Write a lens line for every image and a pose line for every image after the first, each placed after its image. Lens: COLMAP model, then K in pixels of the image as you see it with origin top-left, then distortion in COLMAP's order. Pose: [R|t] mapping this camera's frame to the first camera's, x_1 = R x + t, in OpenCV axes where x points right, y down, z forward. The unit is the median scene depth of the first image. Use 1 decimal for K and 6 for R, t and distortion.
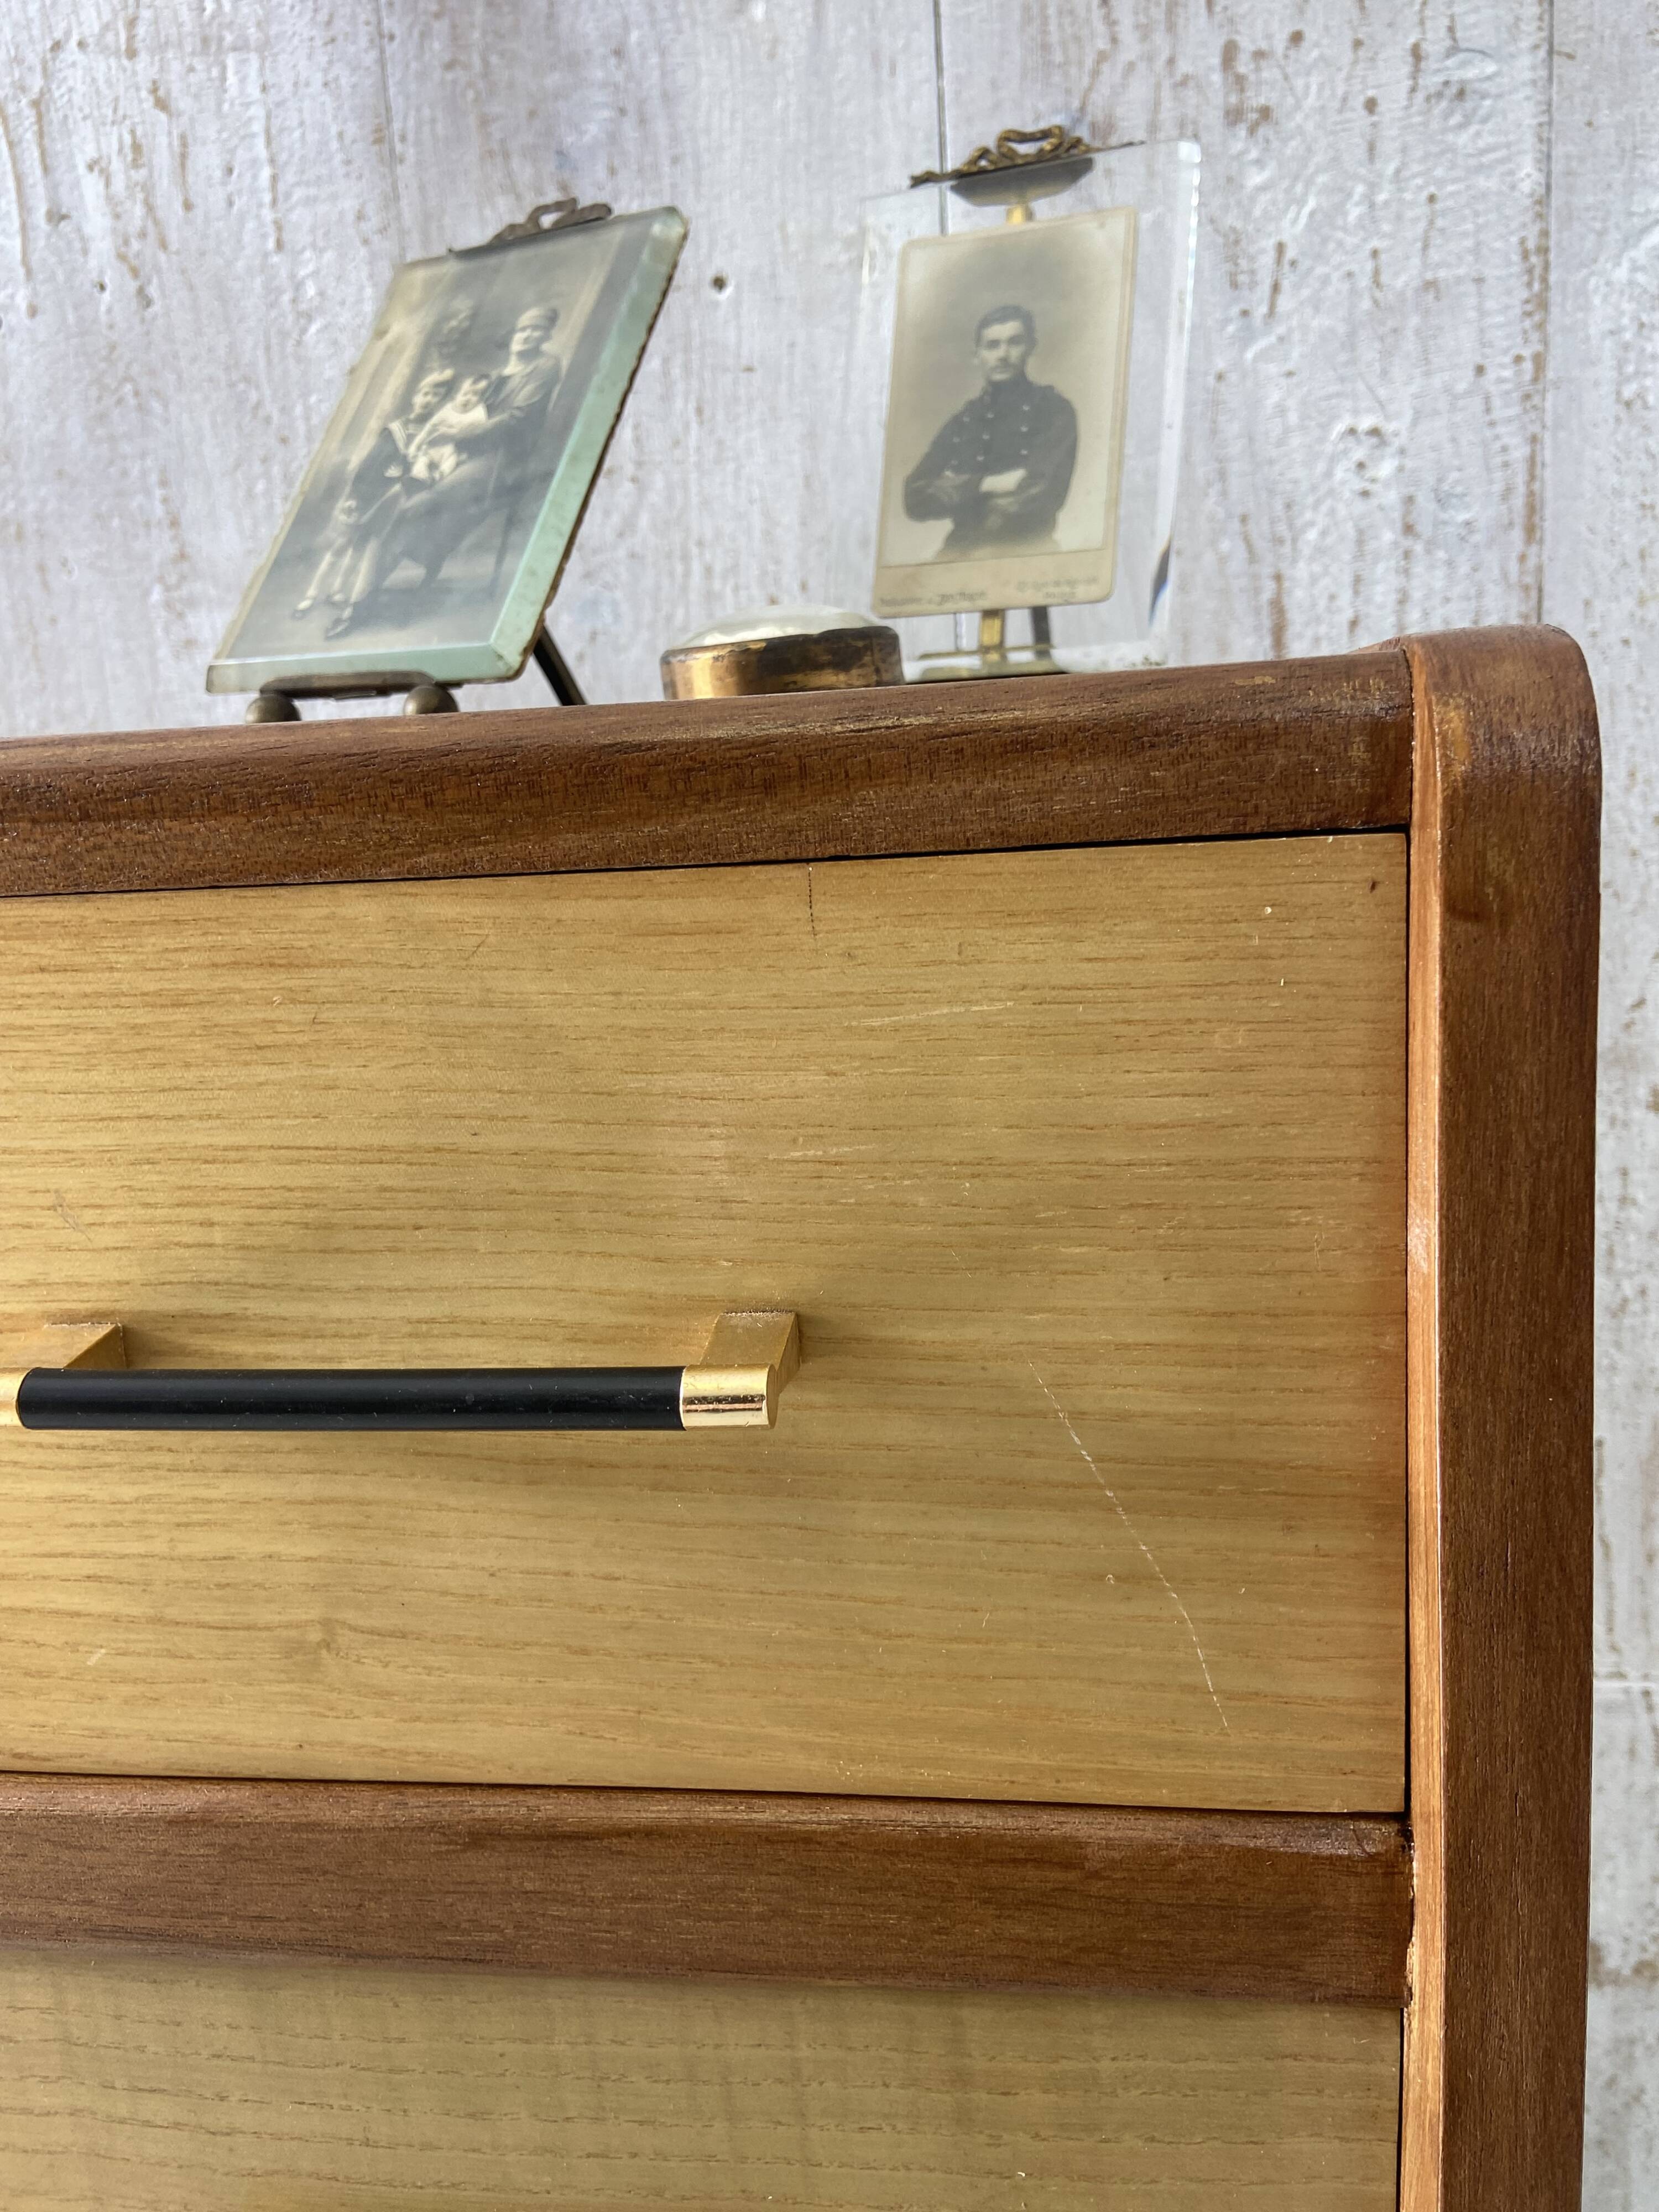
lens RADIAL K [[1705.5, 0, 846.0], [0, 1705.5, 1077.0], [0, 0, 1]] dist [0.061009, -0.092286]
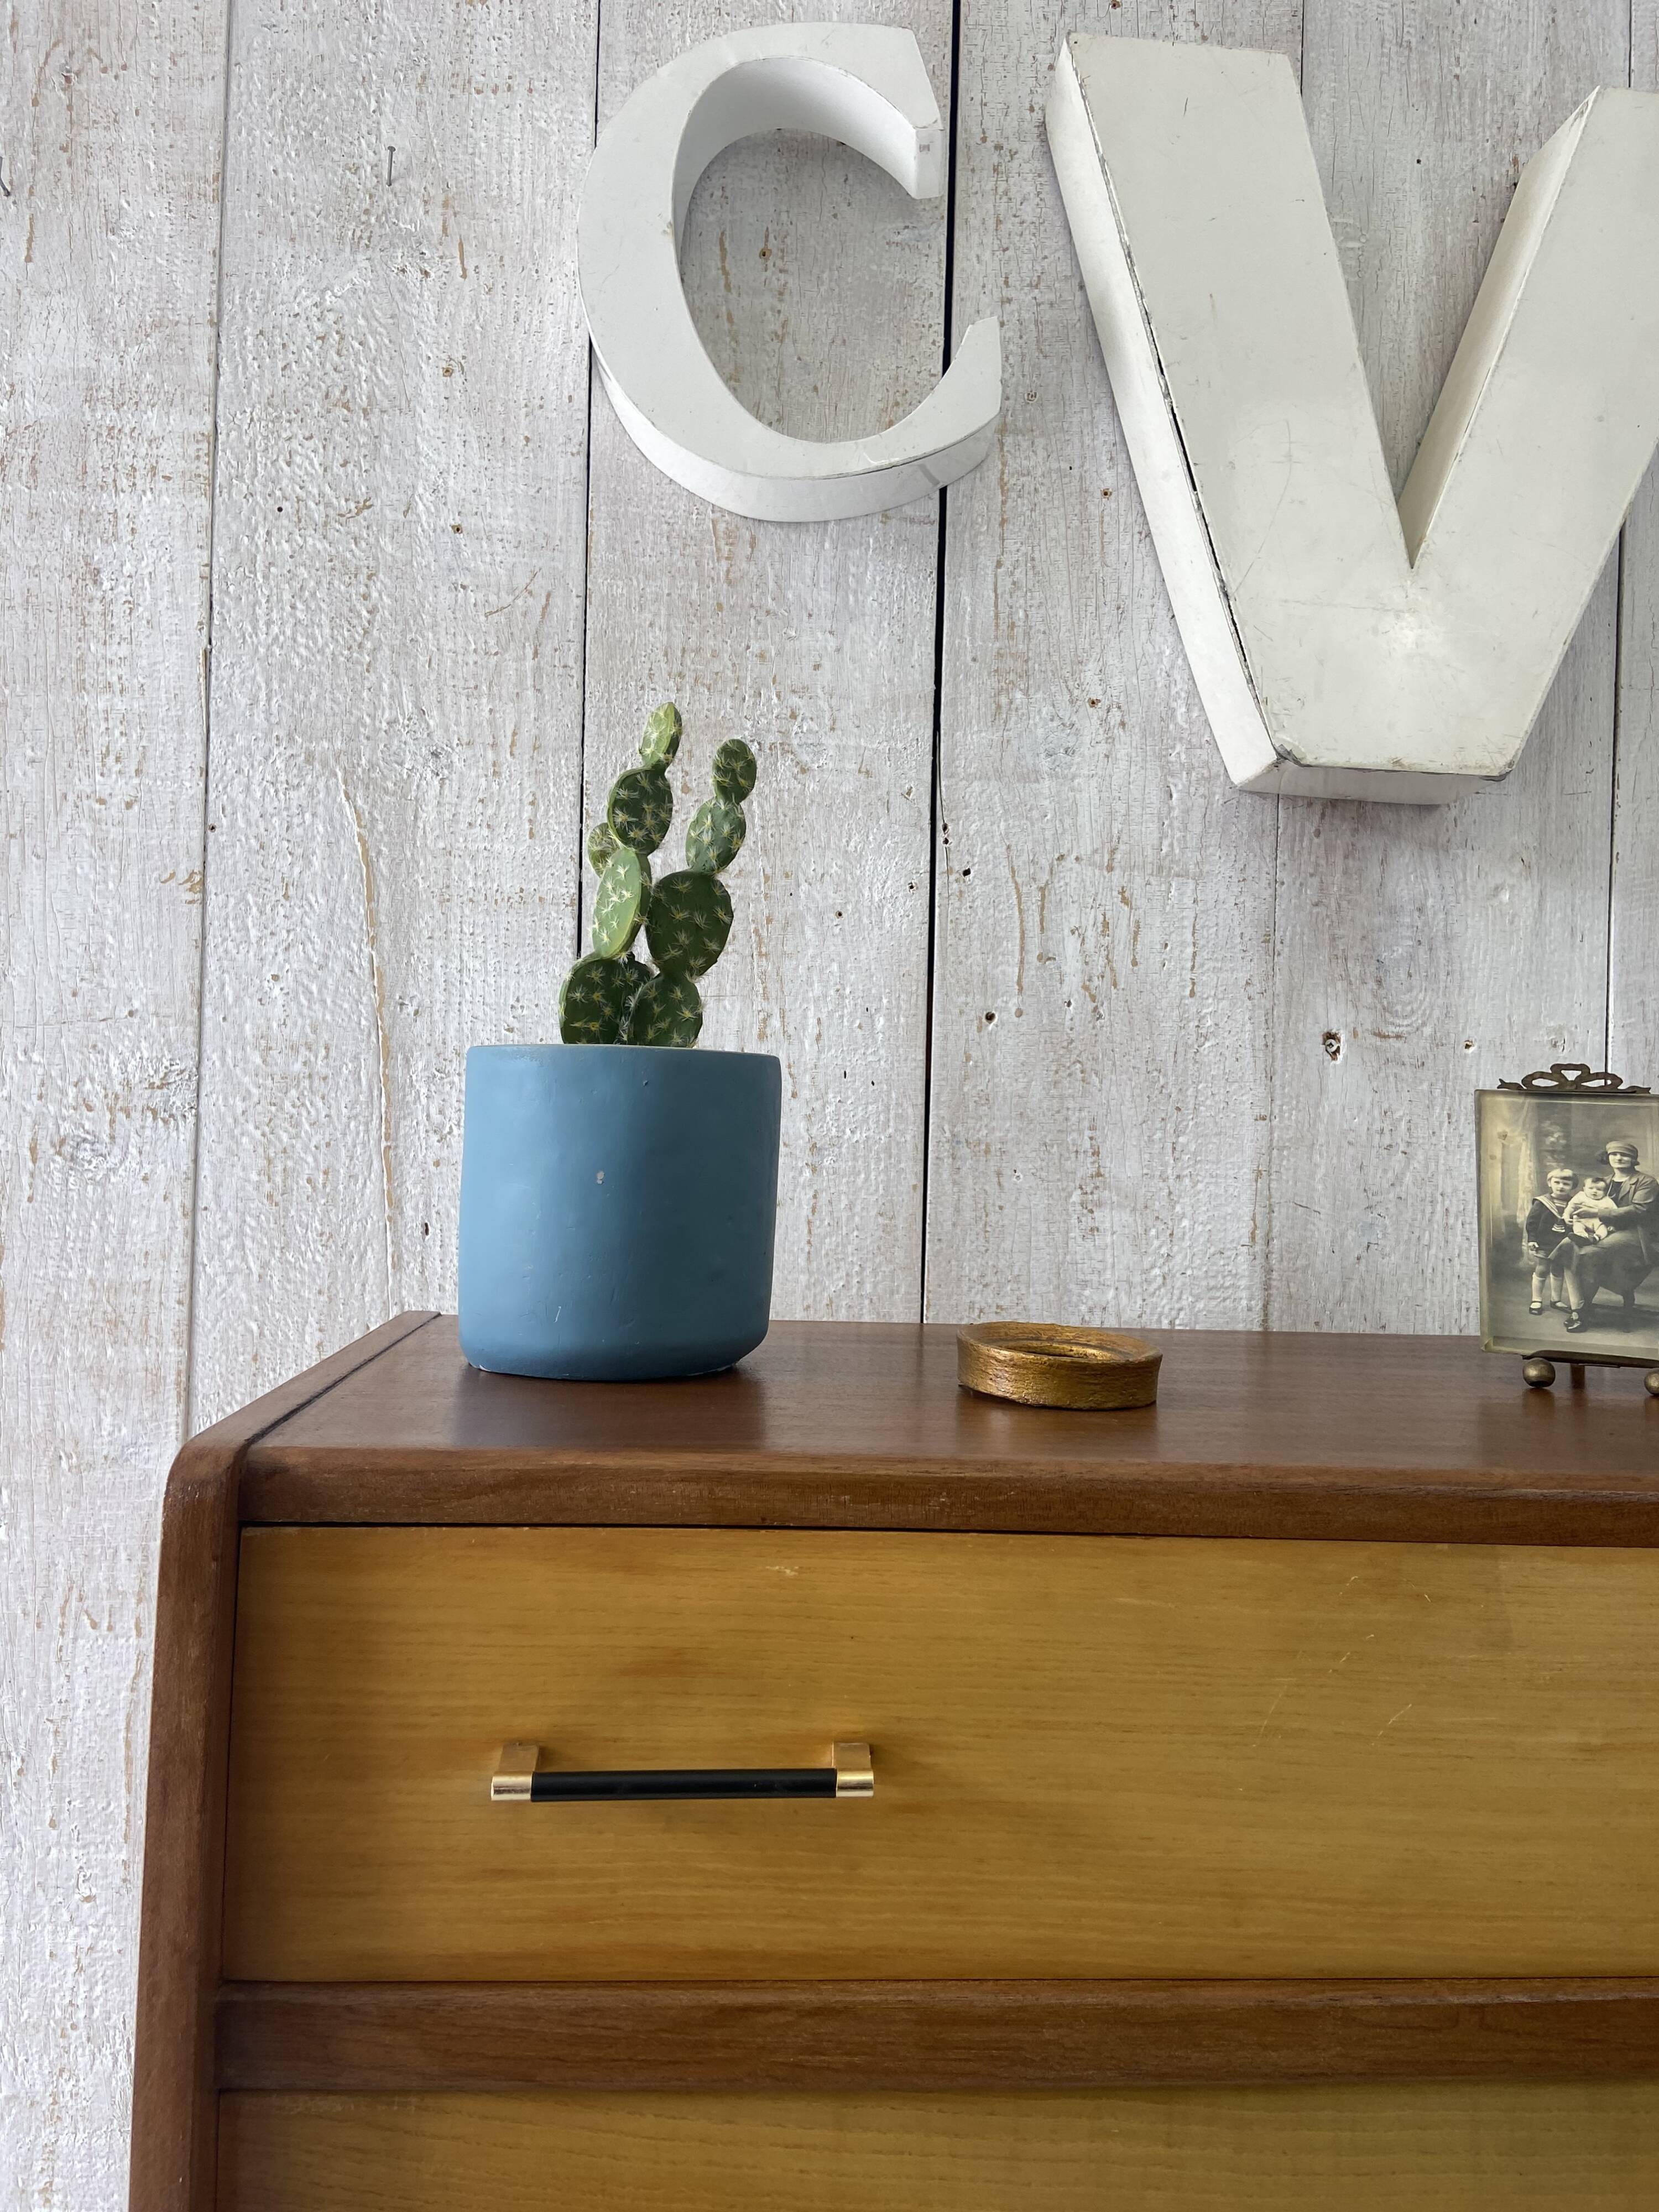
lens RADIAL K [[1668.7, 0, 847.6], [0, 1668.7, 1081.2], [0, 0, 1]] dist [0.124138, -0.157696]
pose [[0.979106, 0.078764, 0.187476, -0.991645], [-0.039960, 0.978489, -0.202393, -0.085458], [-0.199385, 0.190673, 0.961192, -0.432489]]
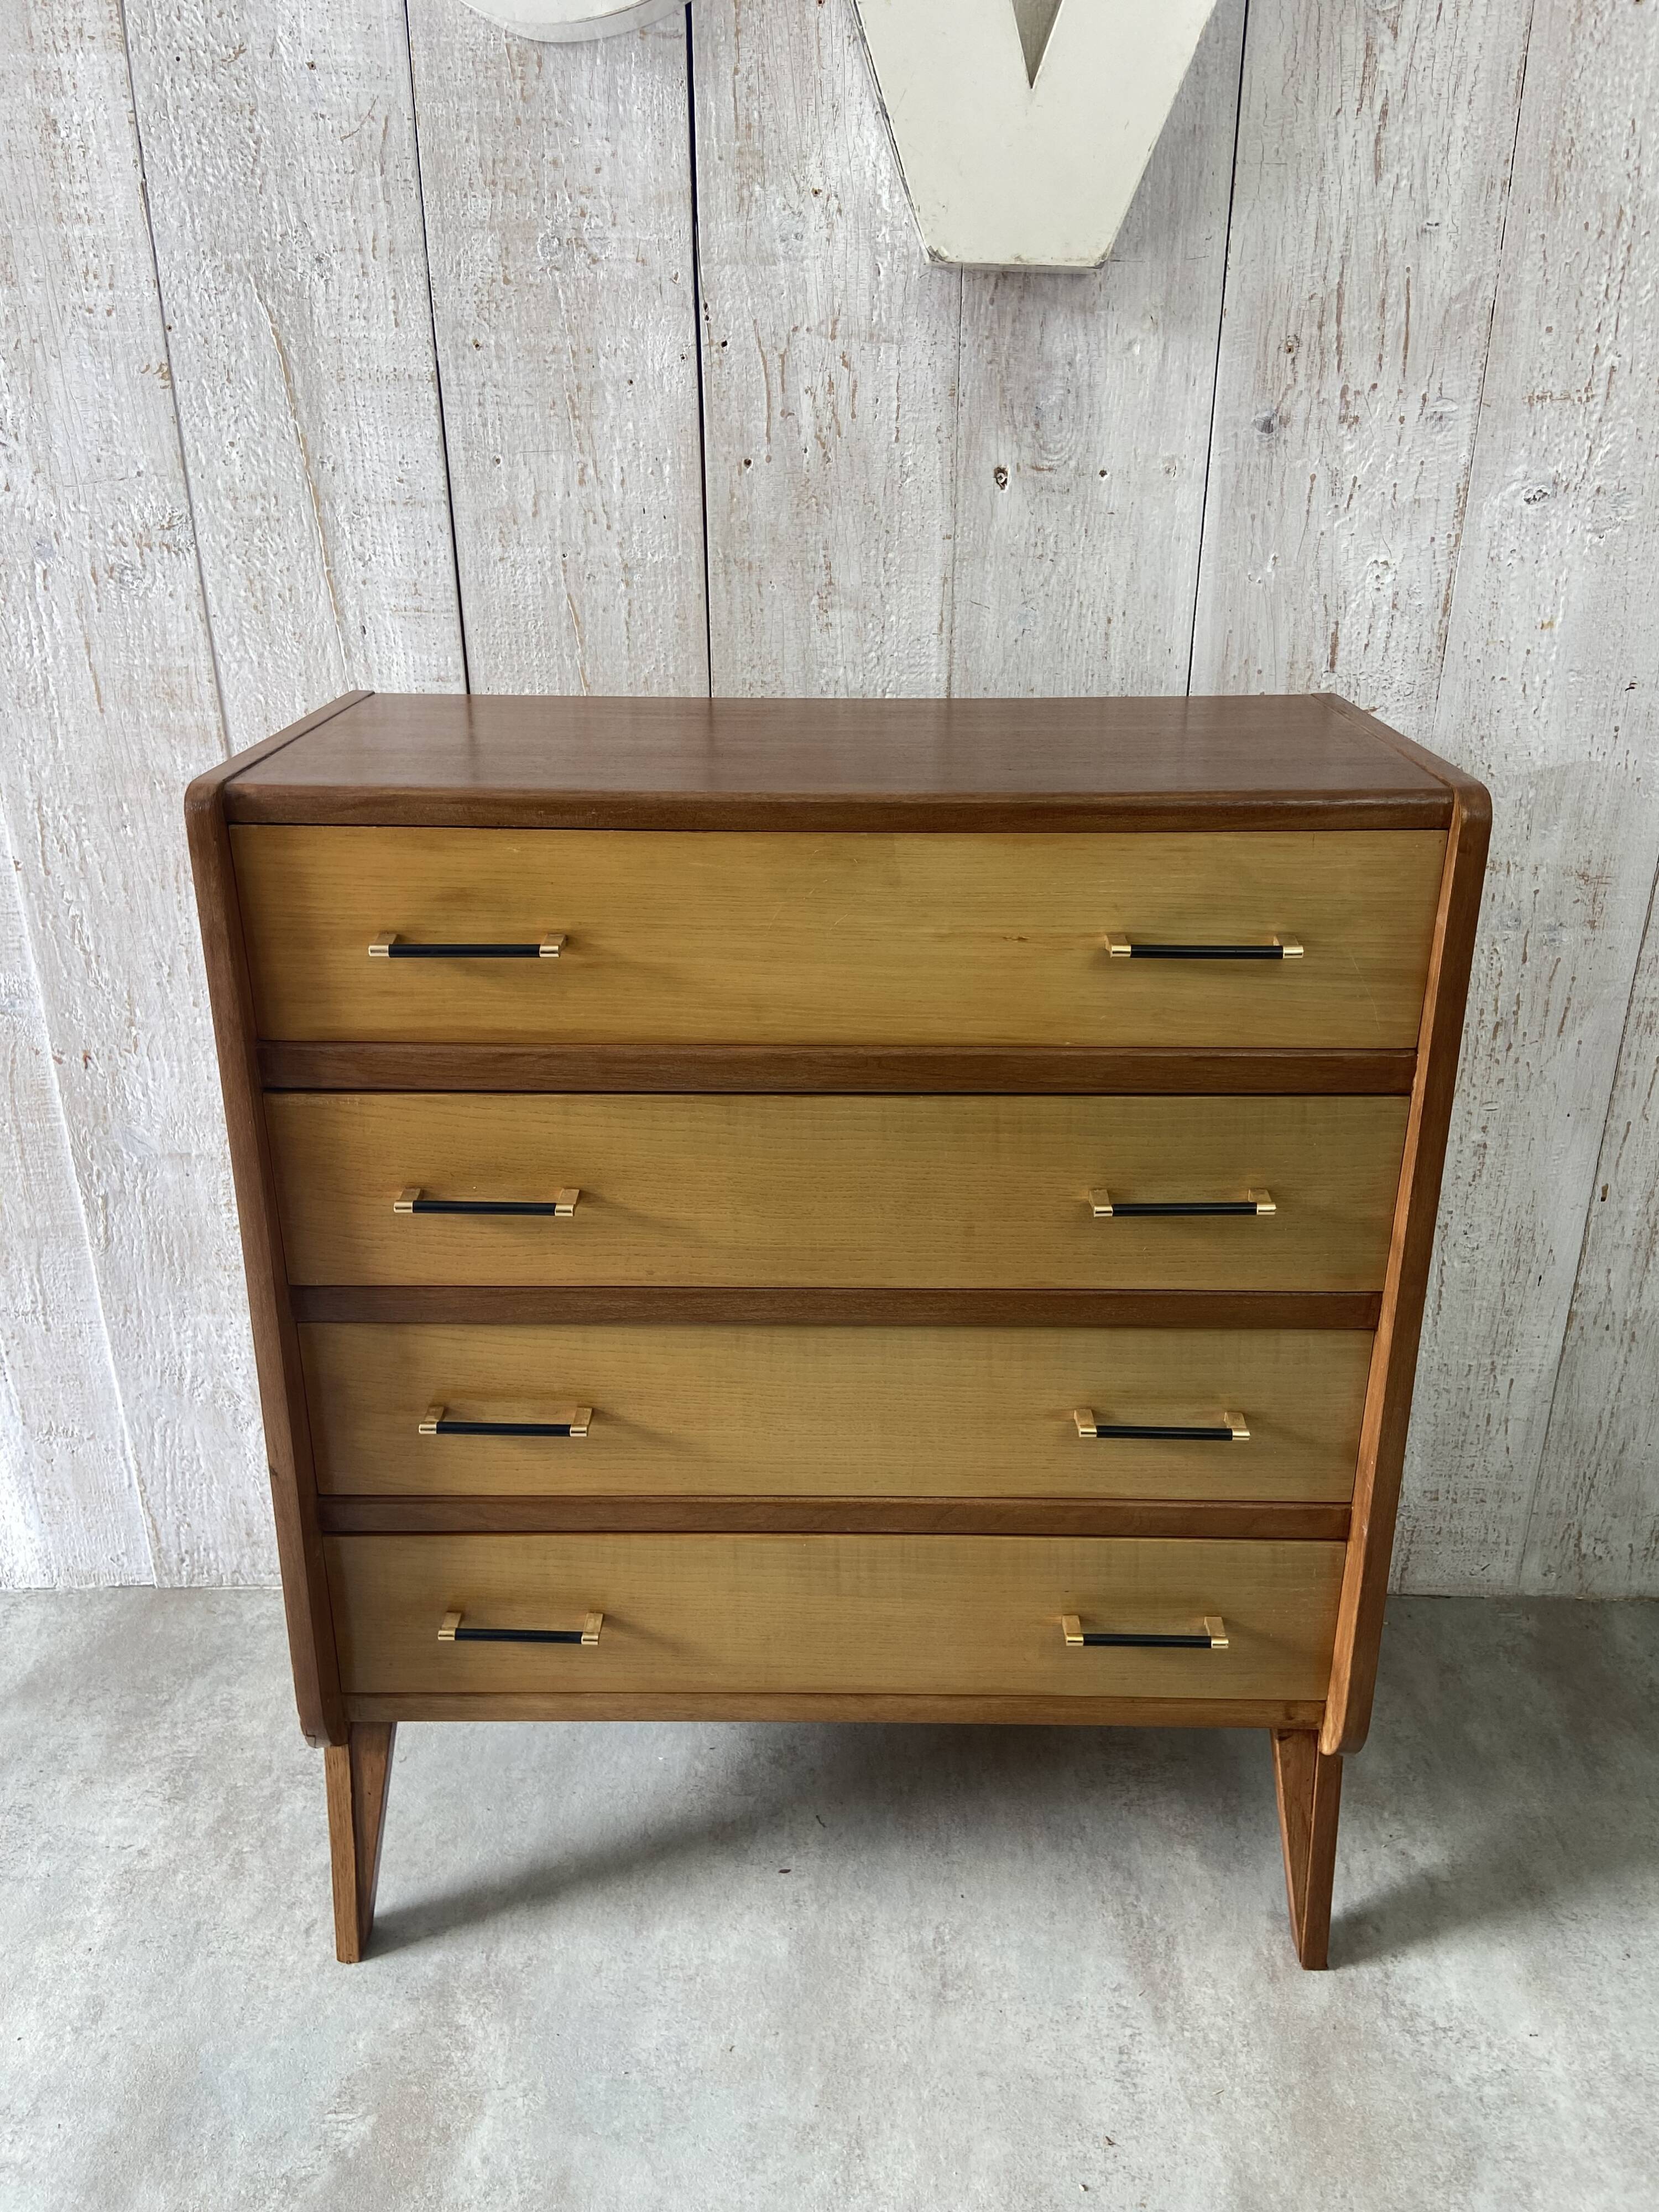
lens RADIAL K [[1664.6, 0, 833.2], [0, 1664.6, 1100.0], [0, 0, 1]] dist [0.130076, -0.168660]
pose [[0.992225, 0.002761, 0.124422, -0.715790], [-0.028996, 0.977369, 0.209543, -0.129256], [-0.121028, -0.211521, 0.969851, -1.281666]]
